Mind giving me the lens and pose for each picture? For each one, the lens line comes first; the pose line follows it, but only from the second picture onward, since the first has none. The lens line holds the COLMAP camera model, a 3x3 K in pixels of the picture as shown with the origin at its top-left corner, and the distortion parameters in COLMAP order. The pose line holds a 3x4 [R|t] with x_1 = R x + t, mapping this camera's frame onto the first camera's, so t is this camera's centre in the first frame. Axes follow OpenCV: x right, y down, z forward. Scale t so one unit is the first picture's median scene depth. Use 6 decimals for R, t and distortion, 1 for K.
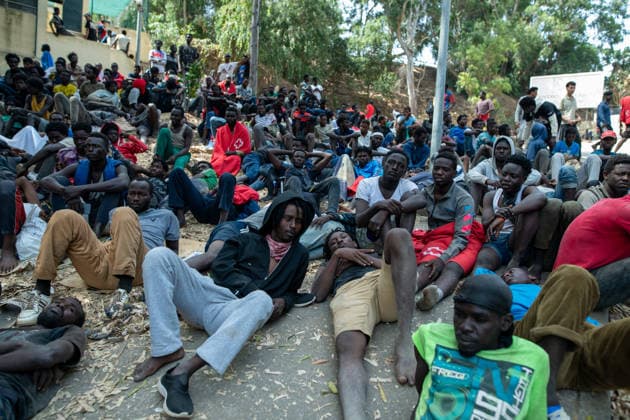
lens RADIAL K [[434.4, 0, 315.0], [0, 434.4, 210.0], [0, 0, 1]] dist [-0.030164, 0.004942]
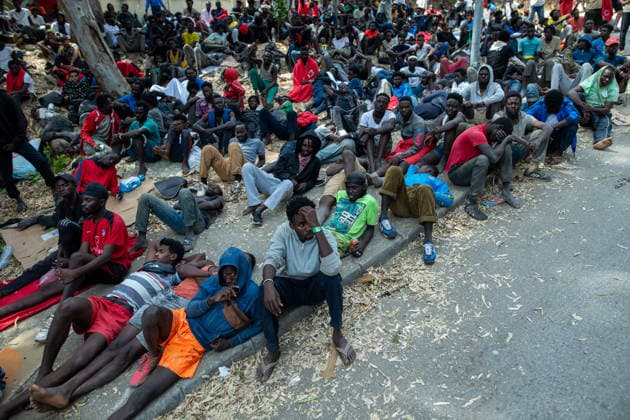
lens RADIAL K [[434.4, 0, 315.0], [0, 434.4, 210.0], [0, 0, 1]] dist [-0.030164, 0.004942]
pose [[0.964301, -0.005515, -0.264751, 0.612962], [0.071414, 0.968157, 0.239944, -0.204688], [0.254997, -0.250285, 0.933988, -1.176030]]
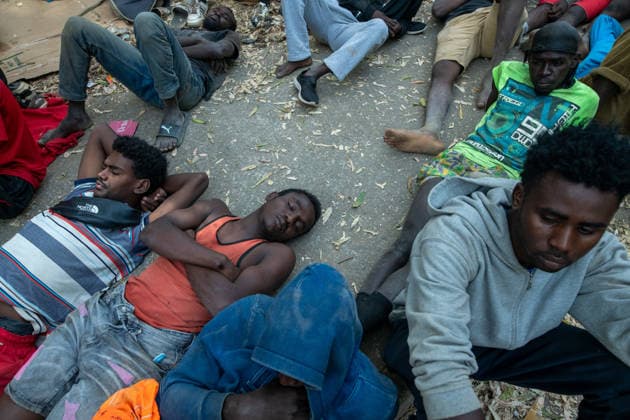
lens RADIAL K [[434.4, 0, 315.0], [0, 434.4, 210.0], [0, 0, 1]] dist [-0.030164, 0.004942]
pose [[0.960543, 0.194393, -0.198920, 0.043860], [-0.044723, 0.813841, 0.579364, -0.052225], [0.274513, -0.547608, 0.790423, -0.243086]]
